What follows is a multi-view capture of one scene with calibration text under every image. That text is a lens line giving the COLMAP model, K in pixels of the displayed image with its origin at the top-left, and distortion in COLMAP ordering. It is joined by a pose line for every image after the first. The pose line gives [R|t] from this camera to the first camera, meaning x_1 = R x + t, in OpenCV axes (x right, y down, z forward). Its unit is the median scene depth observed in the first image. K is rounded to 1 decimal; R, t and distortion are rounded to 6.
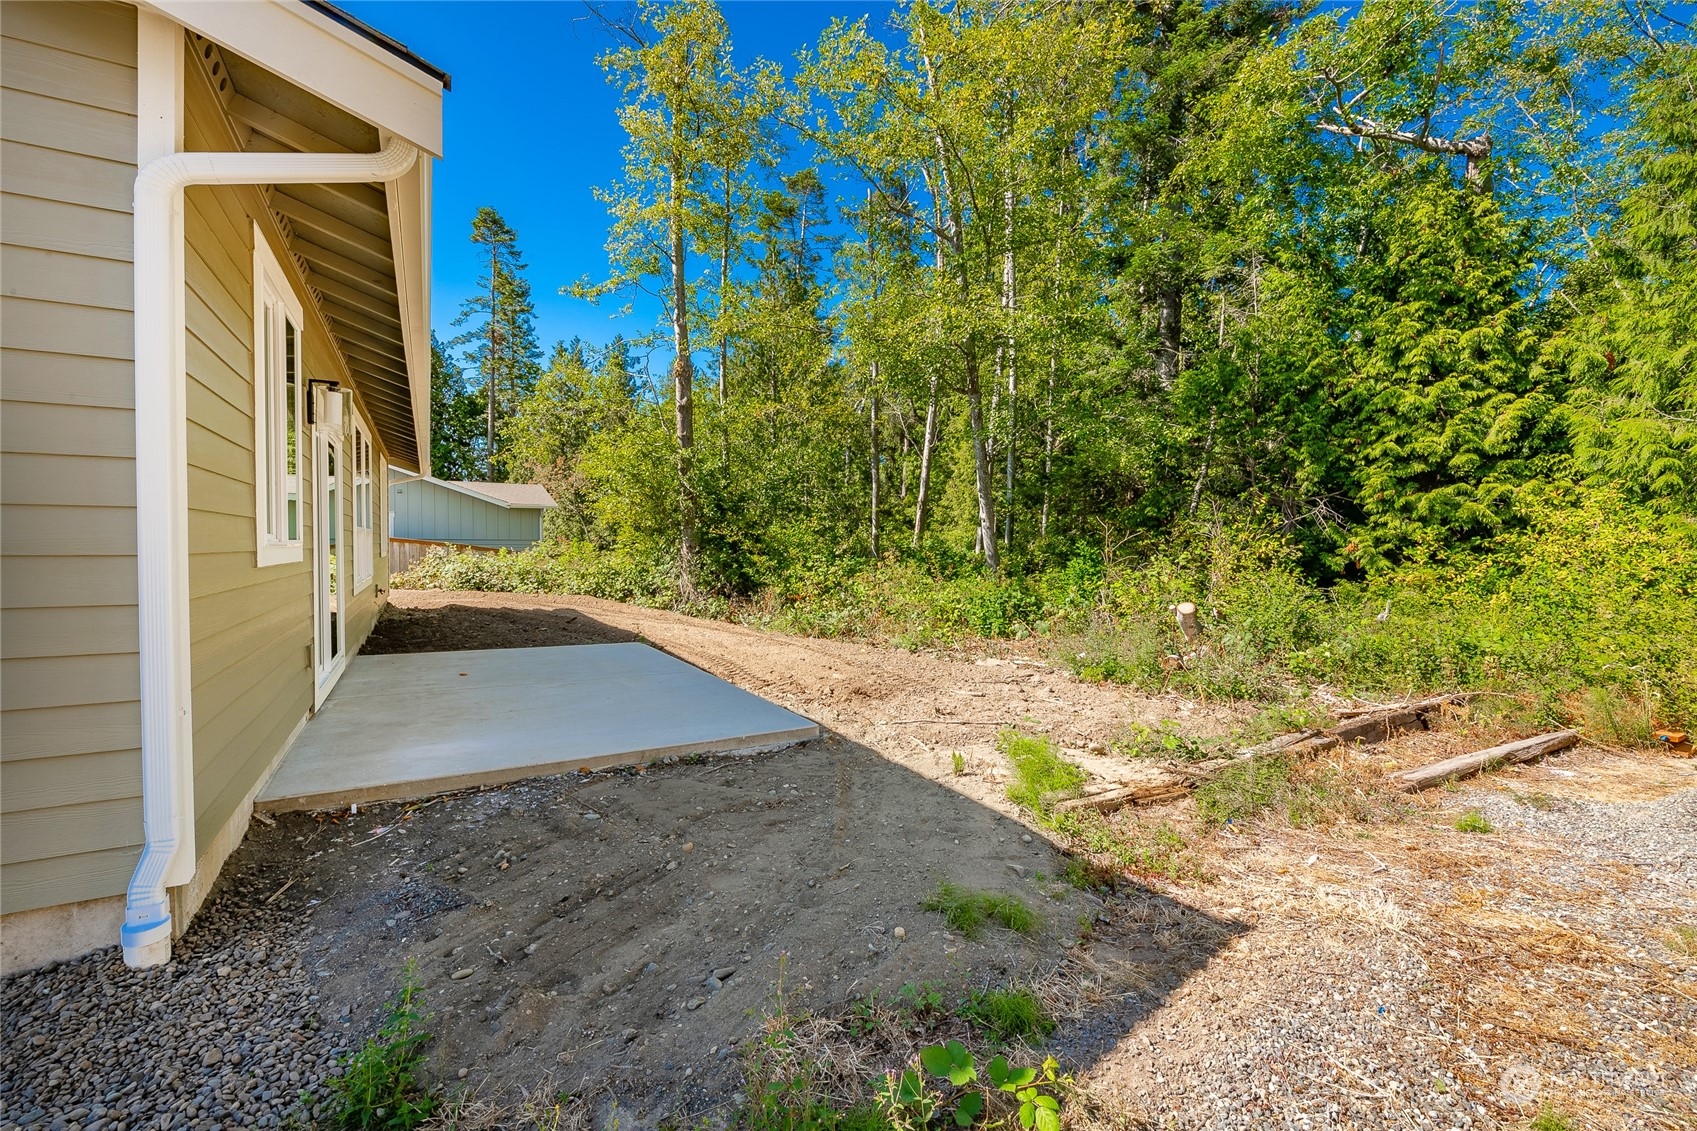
lens RADIAL K [[701.0, 0, 852.6], [0, 701.0, 565.0], [0, 0, 1]] dist [-0.012140, -0.000992]
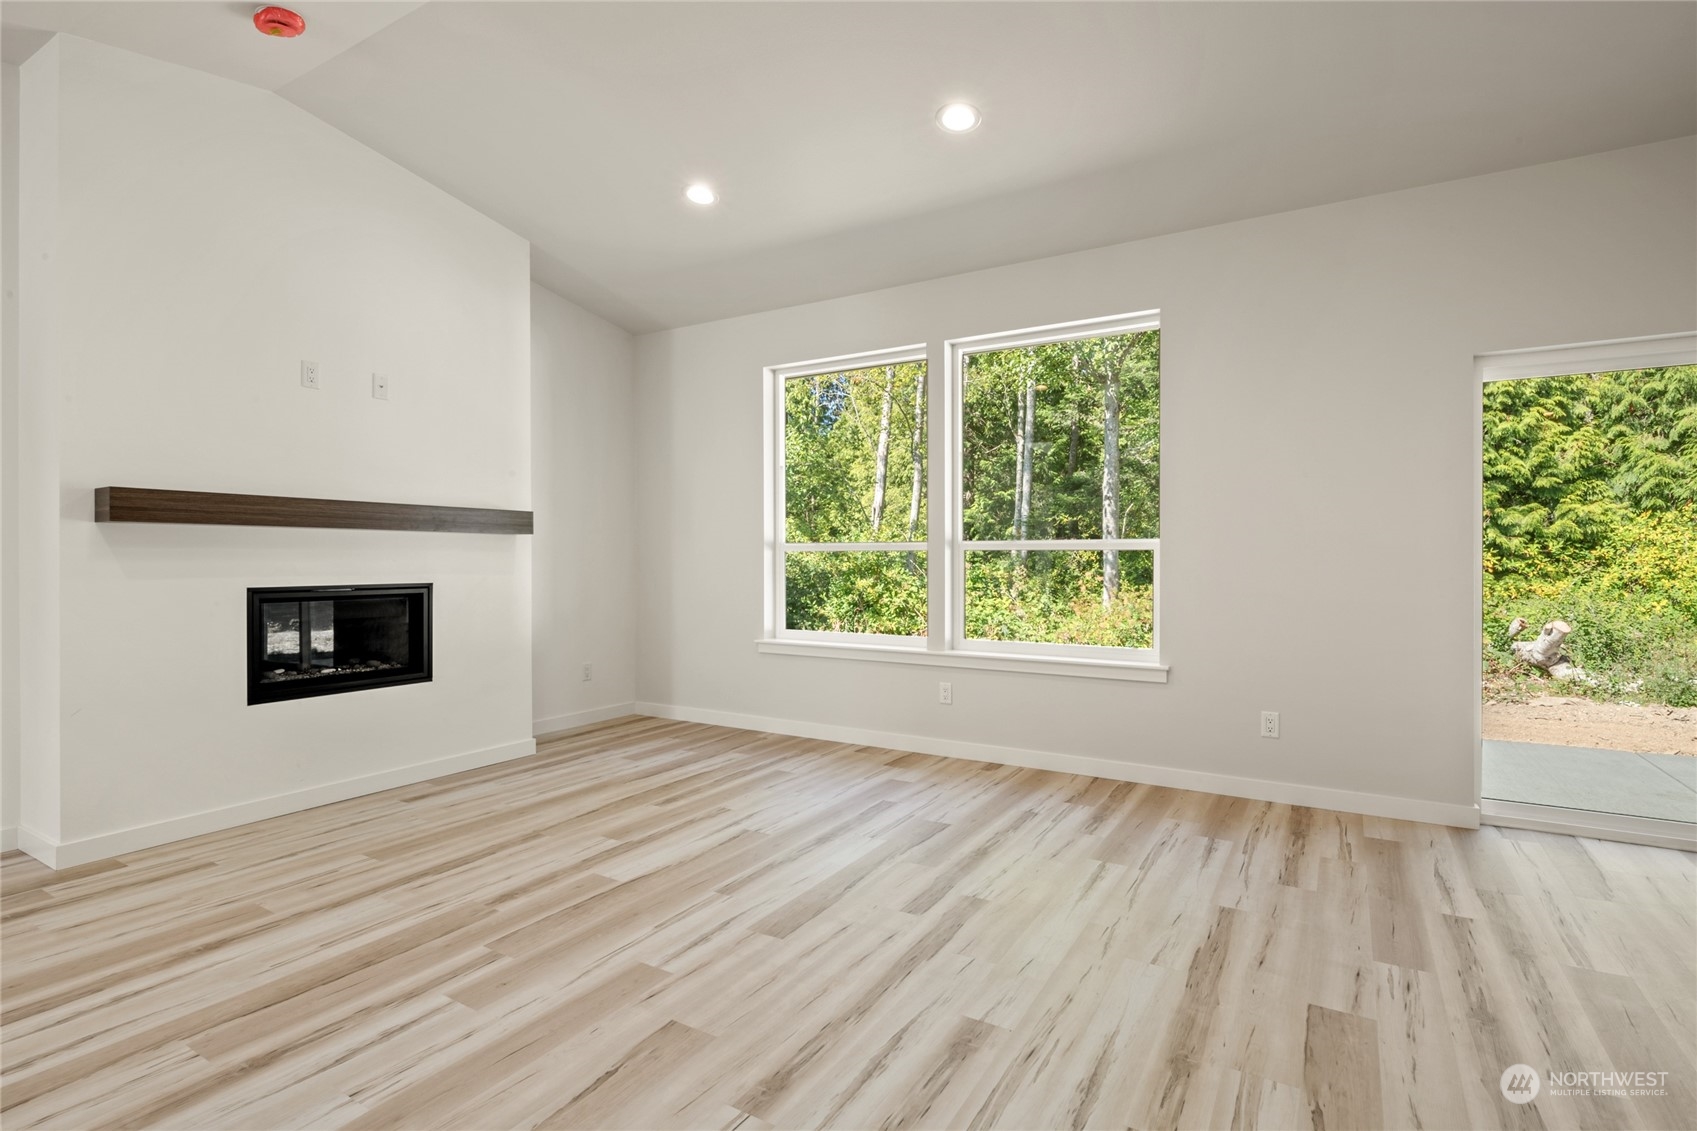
lens RADIAL K [[785.5, 0, 852.6], [0, 785.5, 563.5], [0, 0, 1]] dist [-0.003030, -0.005287]
pose [[0.890493, -0.008821, 0.454911, -0.469908], [0.018385, 0.999693, -0.016603, -0.013534], [-0.454625, 0.023148, 0.890382, 0.261908]]
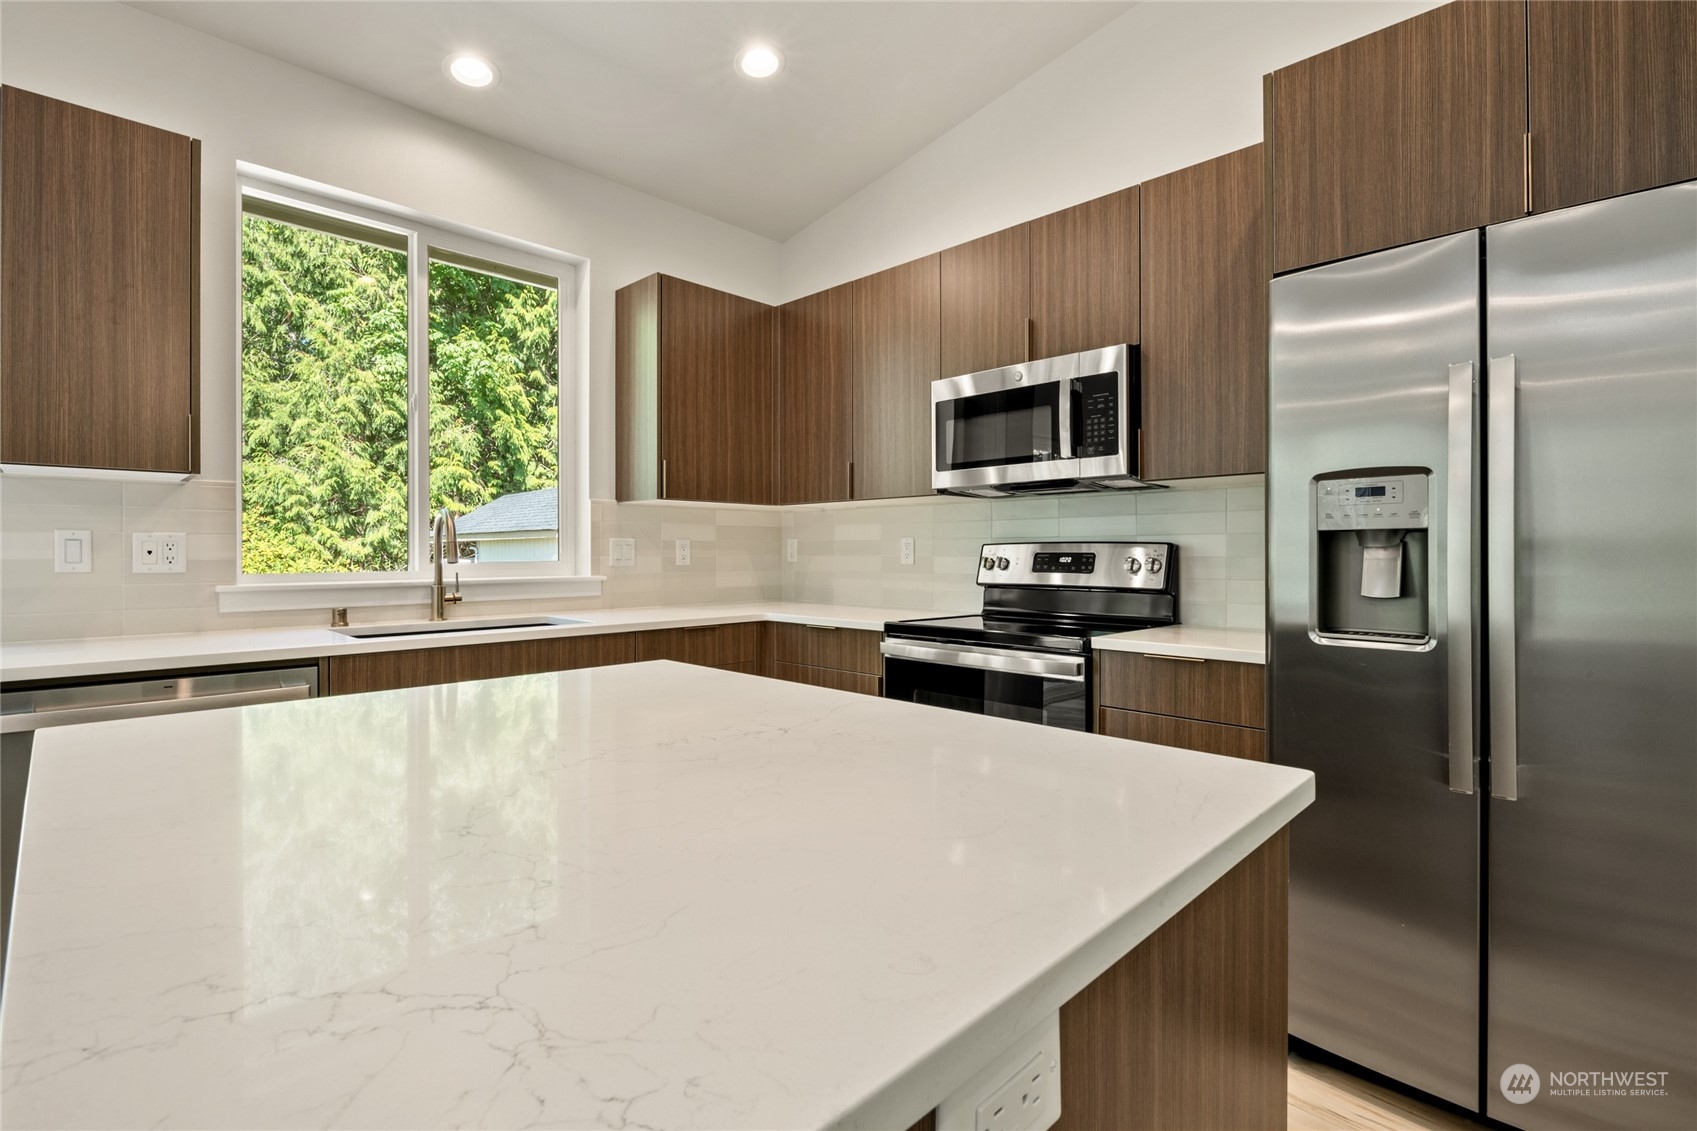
lens RADIAL K [[785.5, 0, 842.3], [0, 785.5, 553.4], [0, 0, 1]] dist [-0.003030, -0.005287]
pose [[-0.249832, -0.003796, 0.968282, -0.357977], [0.030215, 0.999475, 0.011714, -0.010499], [-0.967818, 0.032183, -0.249586, 0.167722]]
